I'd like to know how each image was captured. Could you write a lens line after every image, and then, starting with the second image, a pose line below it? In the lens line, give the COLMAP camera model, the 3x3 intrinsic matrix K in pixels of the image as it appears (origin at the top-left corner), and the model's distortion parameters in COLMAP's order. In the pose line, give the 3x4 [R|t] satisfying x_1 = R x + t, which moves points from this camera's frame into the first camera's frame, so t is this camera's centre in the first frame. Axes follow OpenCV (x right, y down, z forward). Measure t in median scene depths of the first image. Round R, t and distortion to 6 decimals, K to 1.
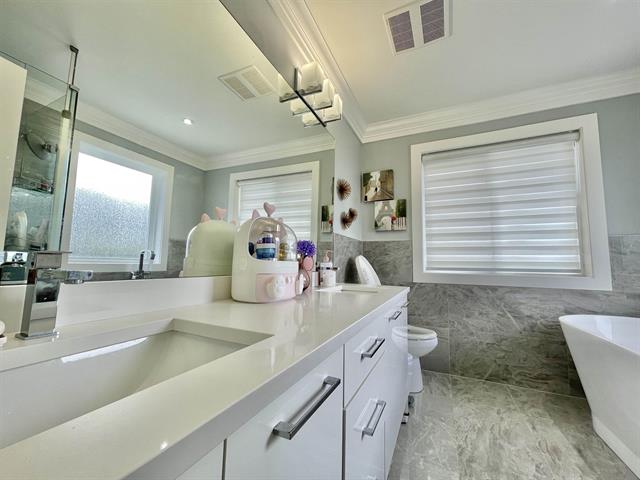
lens RADIAL K [[256.9, 0, 319.3], [0, 256.9, 239.7], [0, 0, 1]] dist [-0.002783, 0.001640]
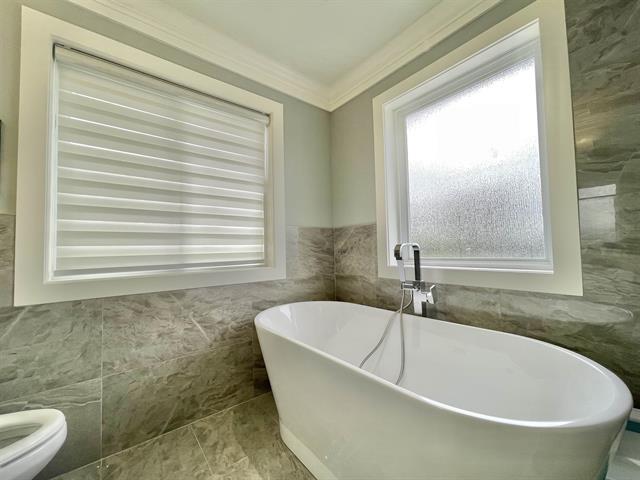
lens RADIAL K [[256.9, 0, 318.4], [0, 256.9, 240.8], [0, 0, 1]] dist [-0.002783, 0.001640]
pose [[0.439303, 0.006573, 0.898315, 0.225883], [-0.052704, 0.998439, 0.018468, 0.015901], [-0.896791, -0.055458, 0.438964, 0.380428]]
